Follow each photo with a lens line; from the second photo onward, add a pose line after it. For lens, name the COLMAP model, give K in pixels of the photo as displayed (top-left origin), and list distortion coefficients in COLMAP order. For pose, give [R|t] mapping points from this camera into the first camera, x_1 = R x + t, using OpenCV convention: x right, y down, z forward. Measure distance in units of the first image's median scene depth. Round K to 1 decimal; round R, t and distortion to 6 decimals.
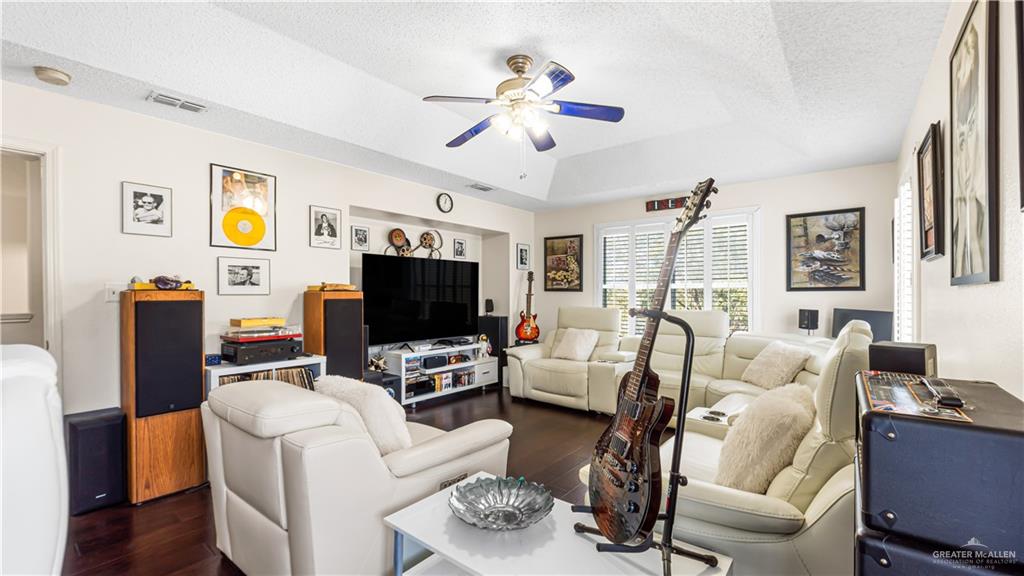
lens RADIAL K [[425.8, 0, 515.4], [0, 425.8, 292.1], [0, 0, 1]] dist [-0.001037, -0.000016]
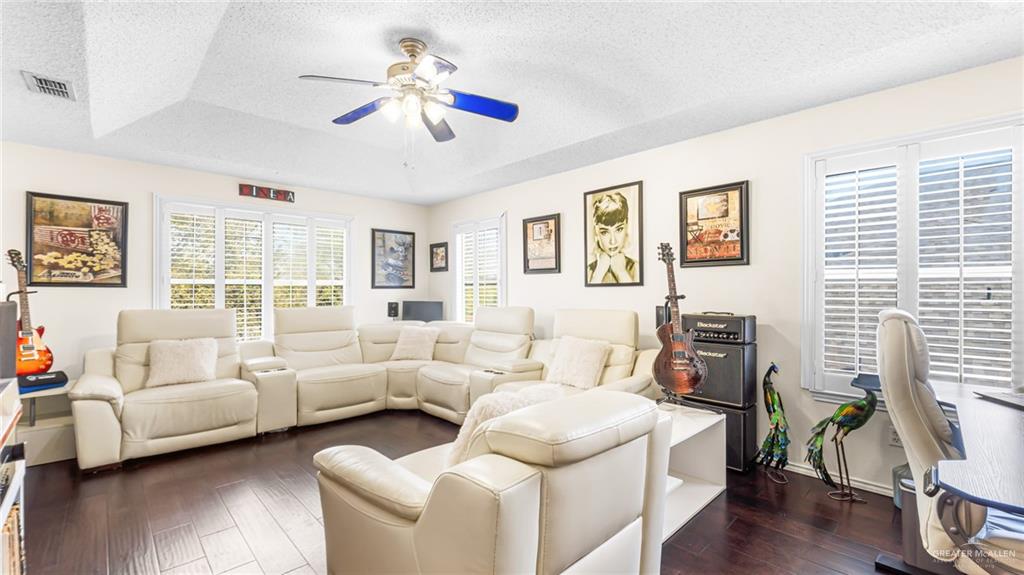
lens RADIAL K [[435.4, 0, 516.2], [0, 435.4, 285.2], [0, 0, 1]] dist [-0.005618, -0.000179]
pose [[0.141461, 0.011228, 0.989880, -0.436494], [-0.004114, 0.999934, -0.010754, -0.000057], [-0.989935, -0.002551, 0.141497, 0.295281]]
